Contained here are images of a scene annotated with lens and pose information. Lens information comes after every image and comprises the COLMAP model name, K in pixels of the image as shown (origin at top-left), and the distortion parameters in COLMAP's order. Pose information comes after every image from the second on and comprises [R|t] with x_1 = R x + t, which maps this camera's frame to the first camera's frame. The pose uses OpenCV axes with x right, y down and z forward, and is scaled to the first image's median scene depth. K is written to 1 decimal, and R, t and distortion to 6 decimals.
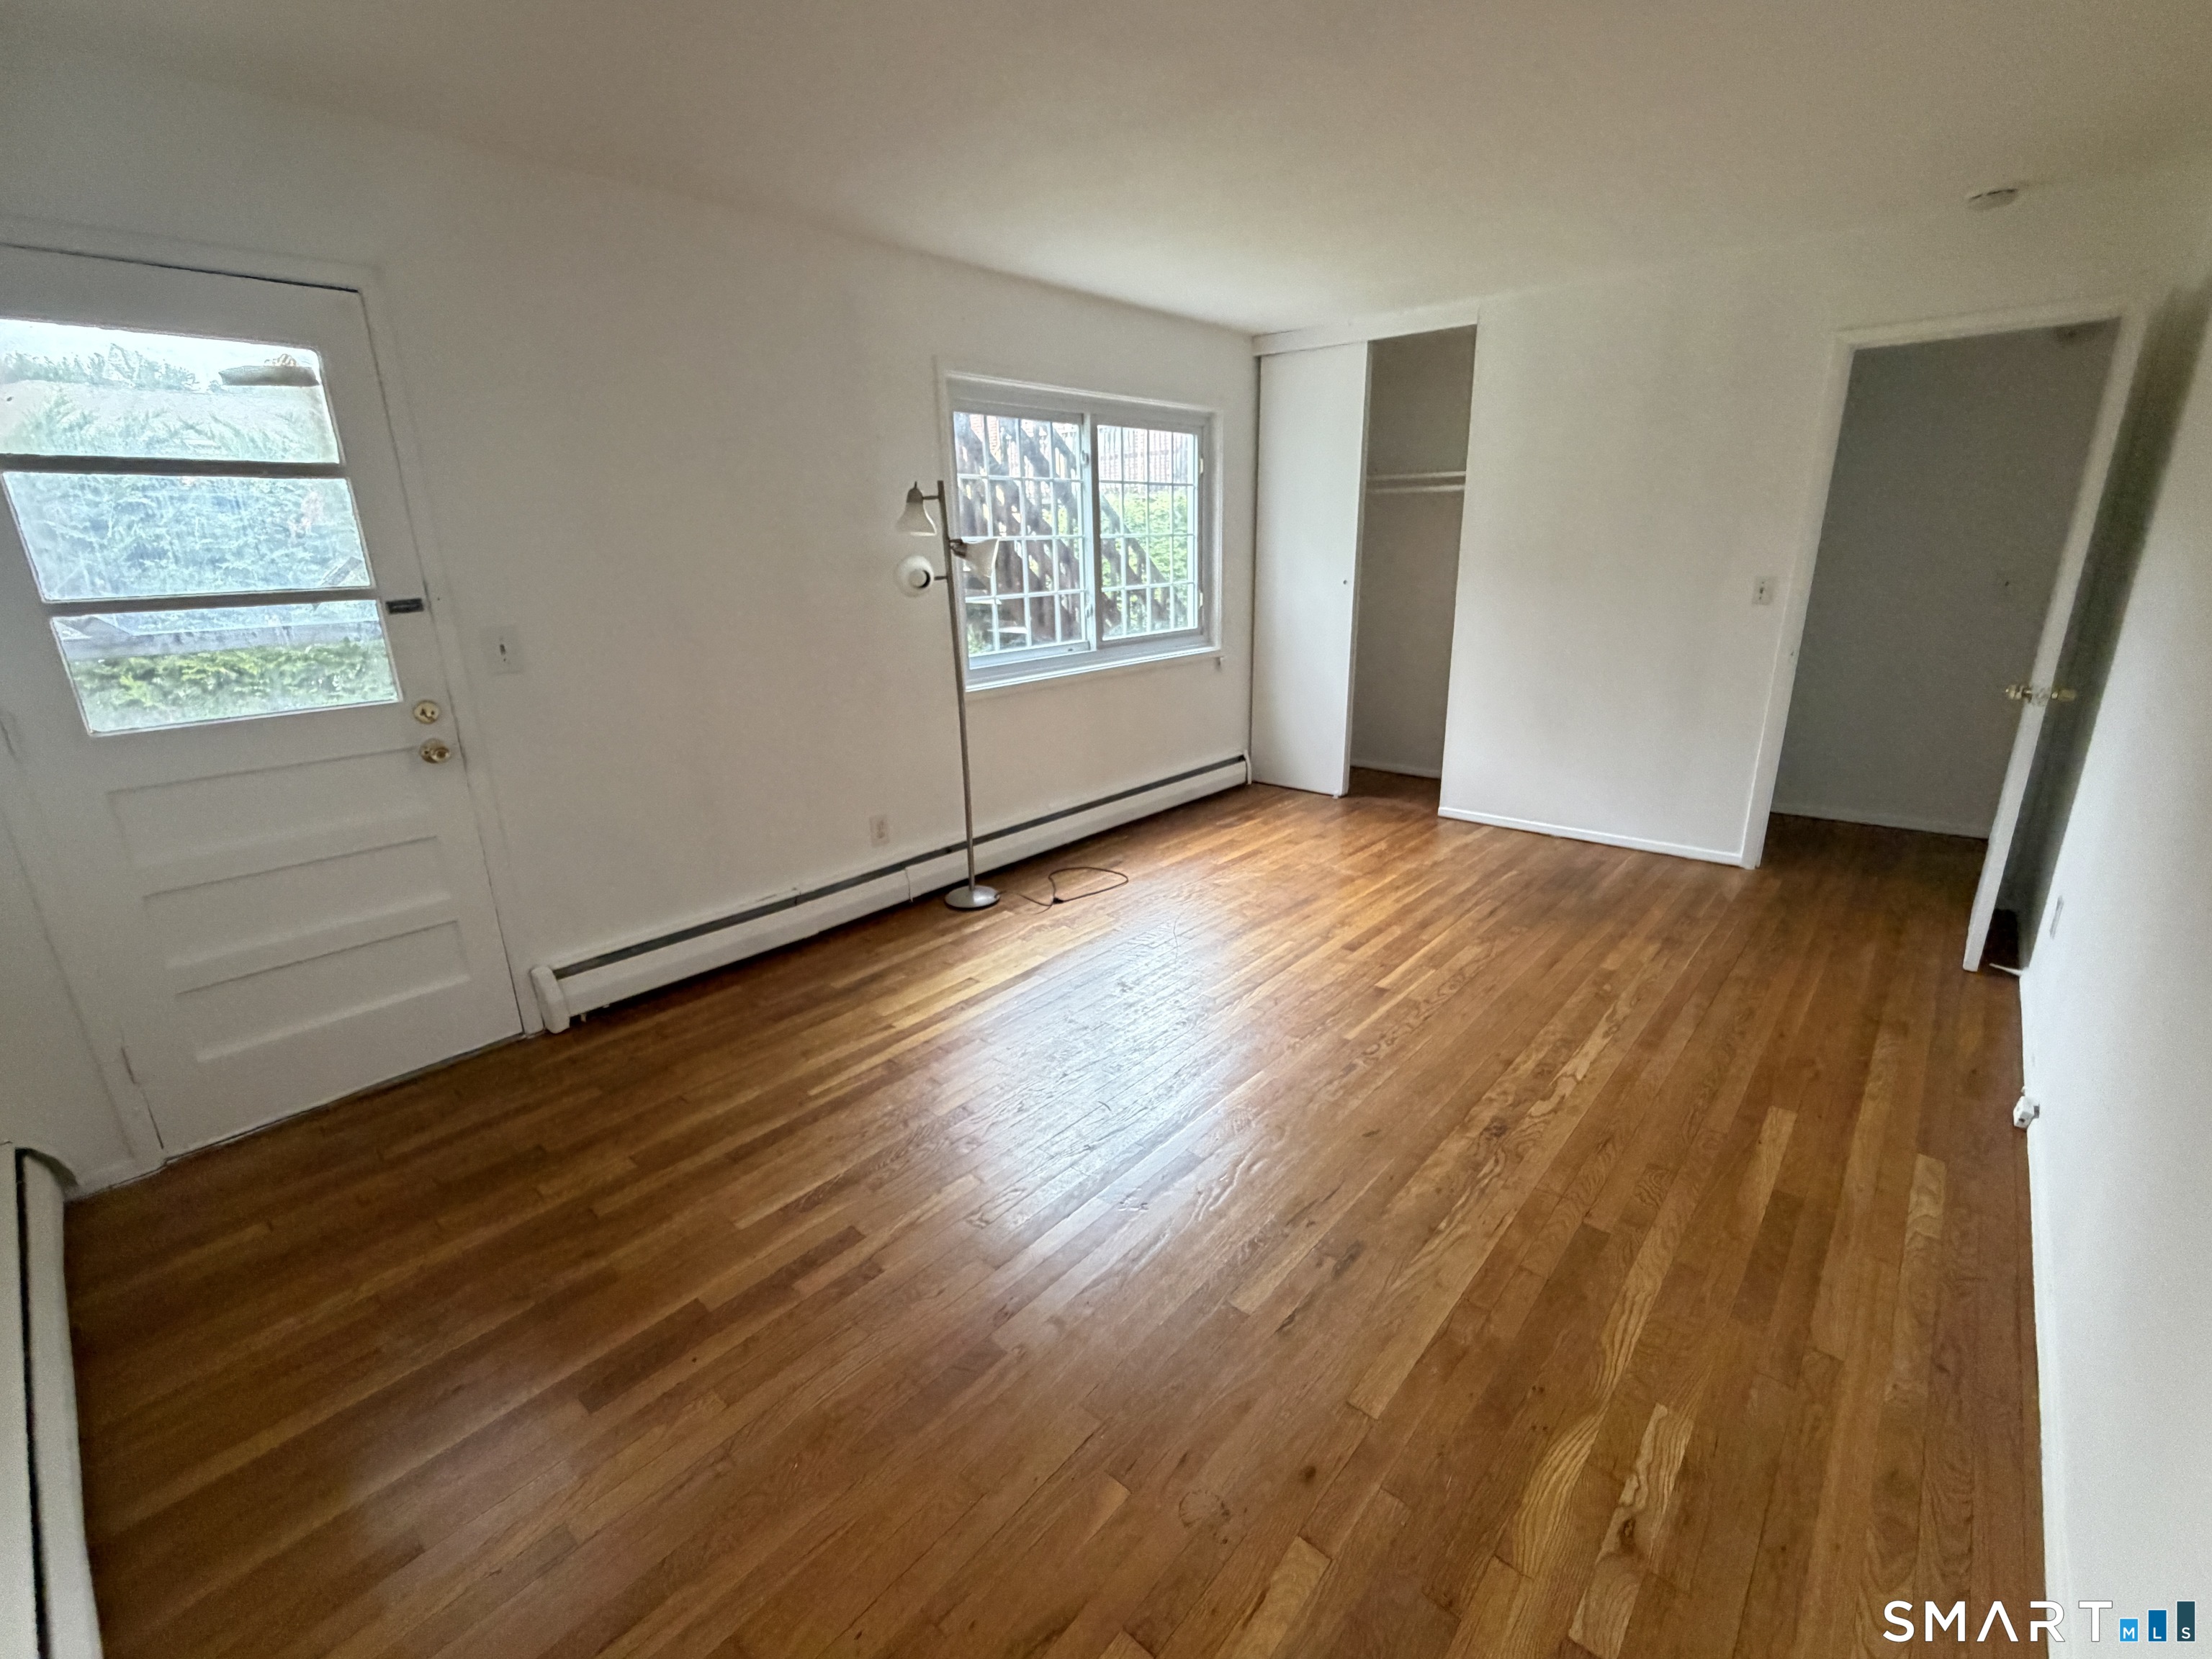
lens RADIAL K [[963.7, 0, 1107.5], [0, 963.7, 824.4], [0, 0, 1]] dist [0.010814, 0.000204]
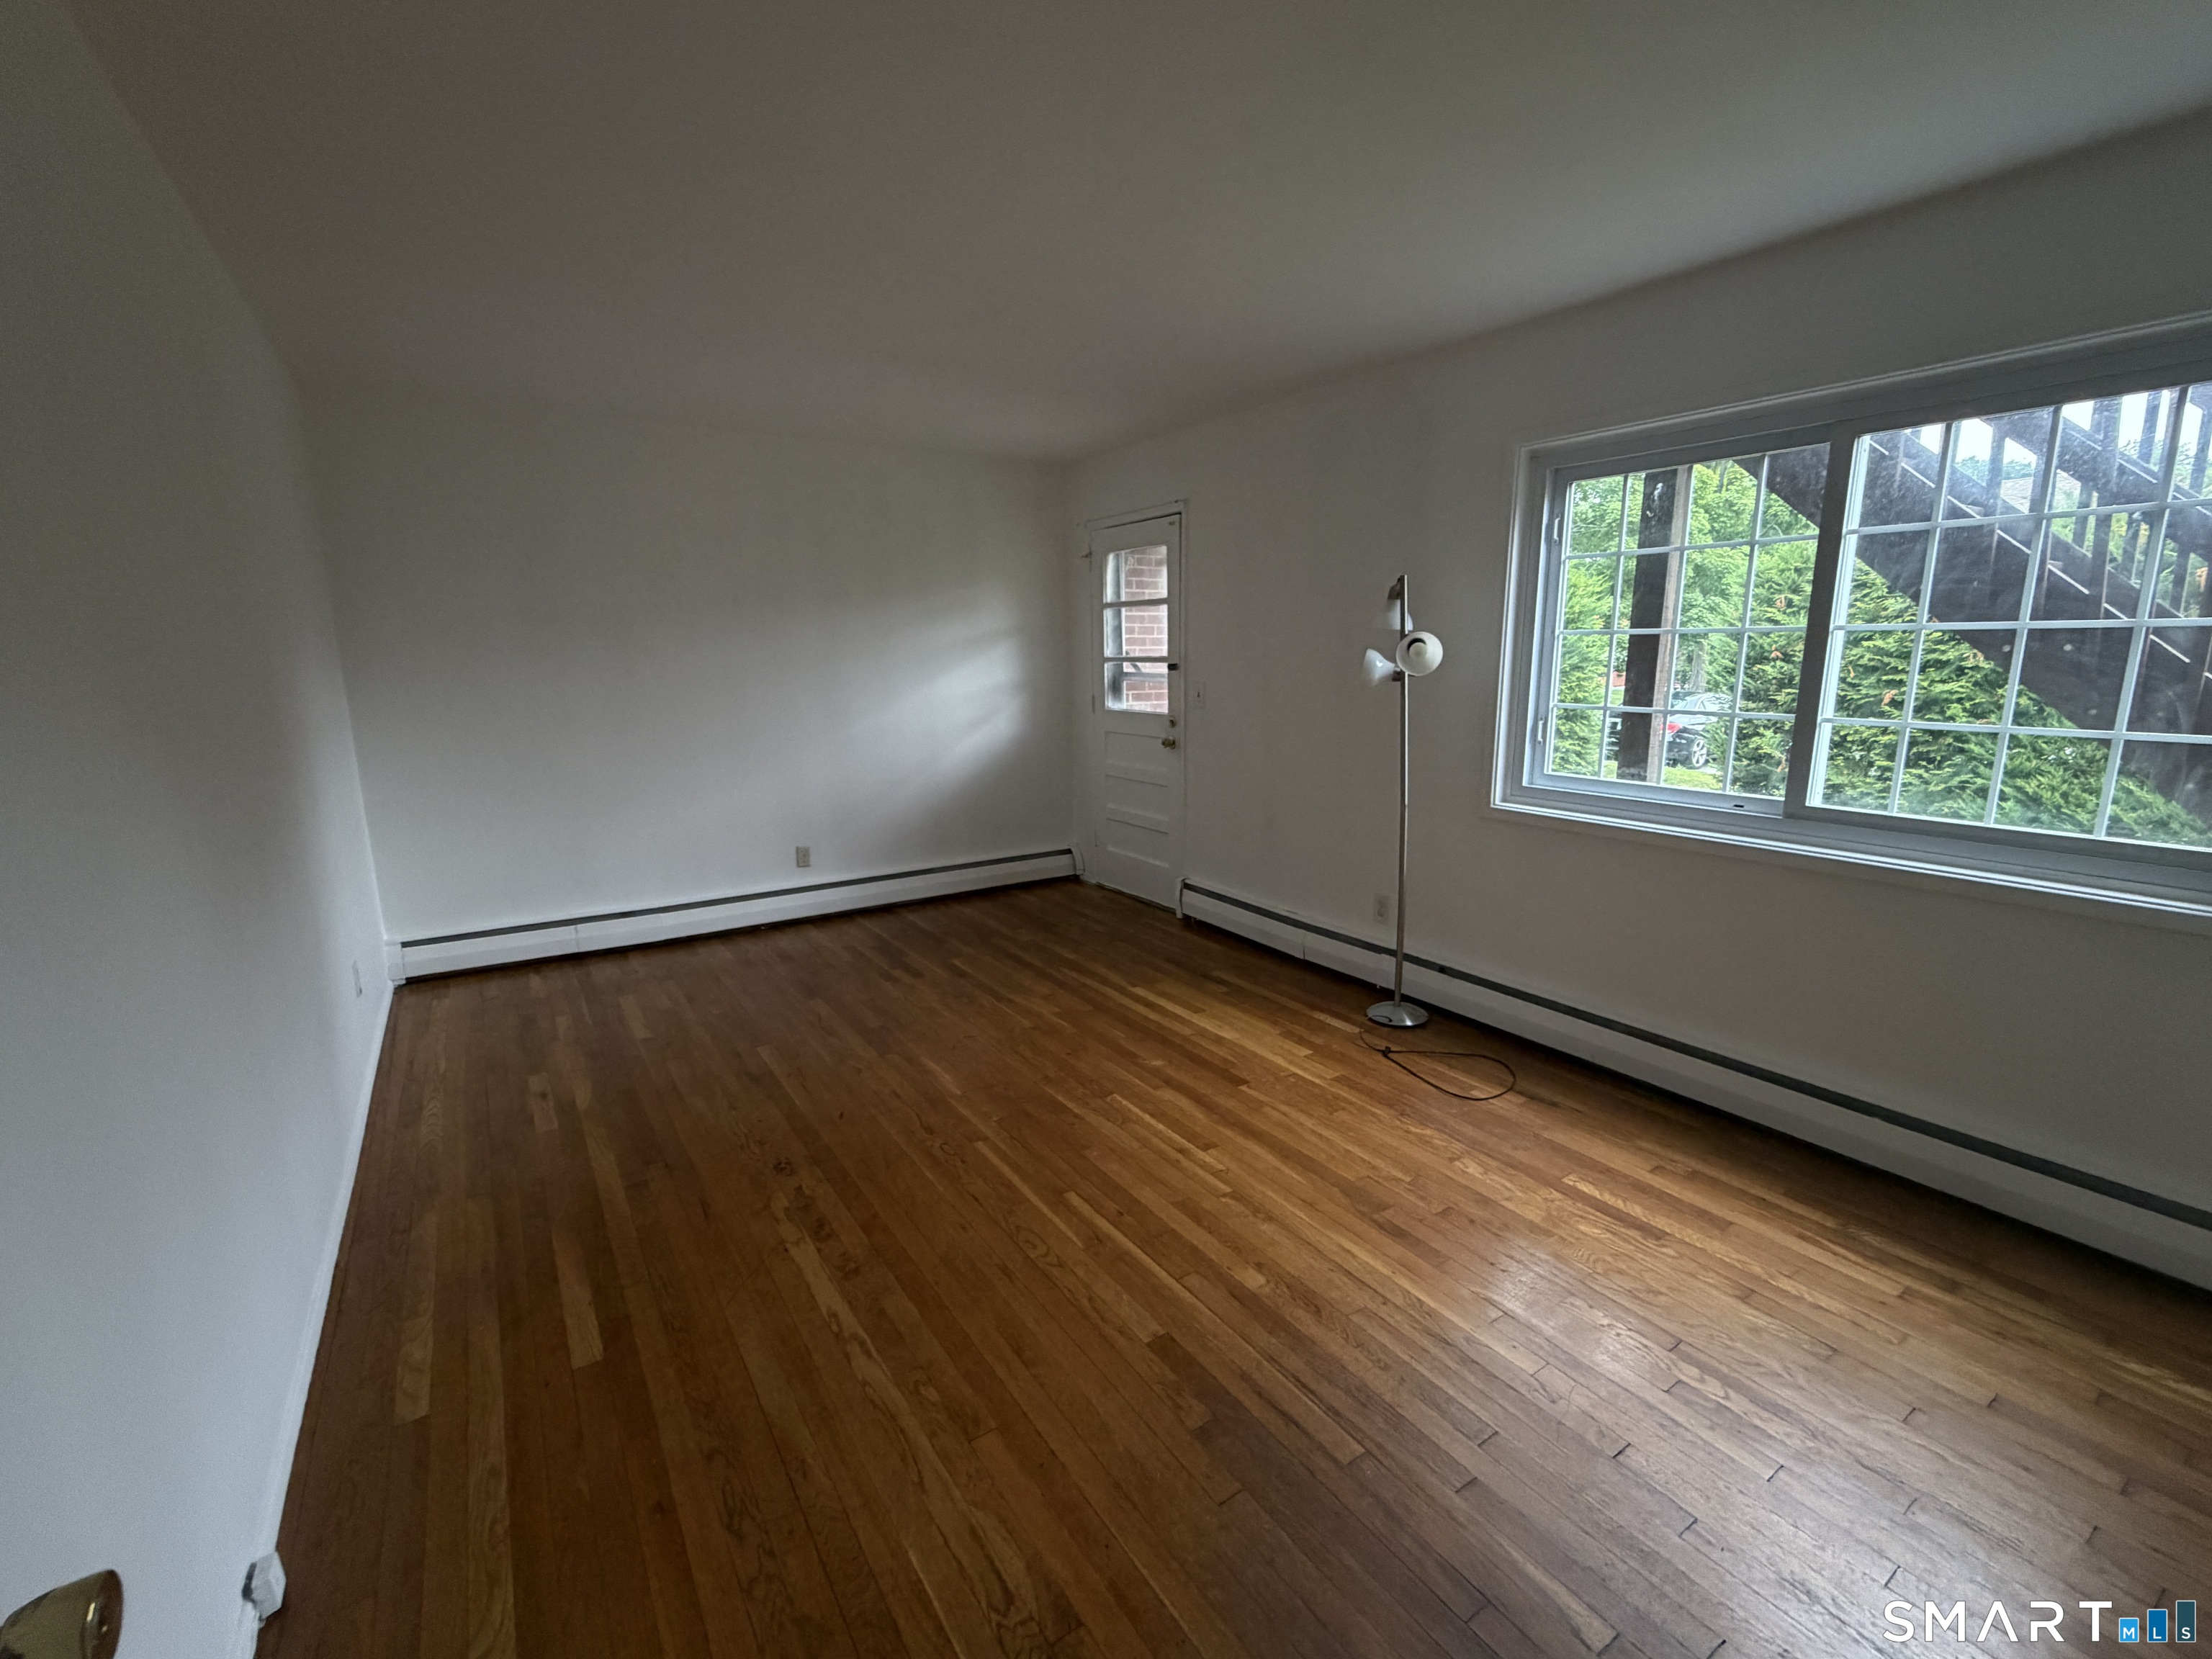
lens RADIAL K [[963.7, 0, 1108.9], [0, 963.7, 832.0], [0, 0, 1]] dist [0.010814, 0.000204]
pose [[-0.264465, 0.204262, -0.942515, 1.099048], [-0.264184, 0.924583, 0.274504, -0.381110], [0.927505, 0.321595, -0.190557, 1.243374]]
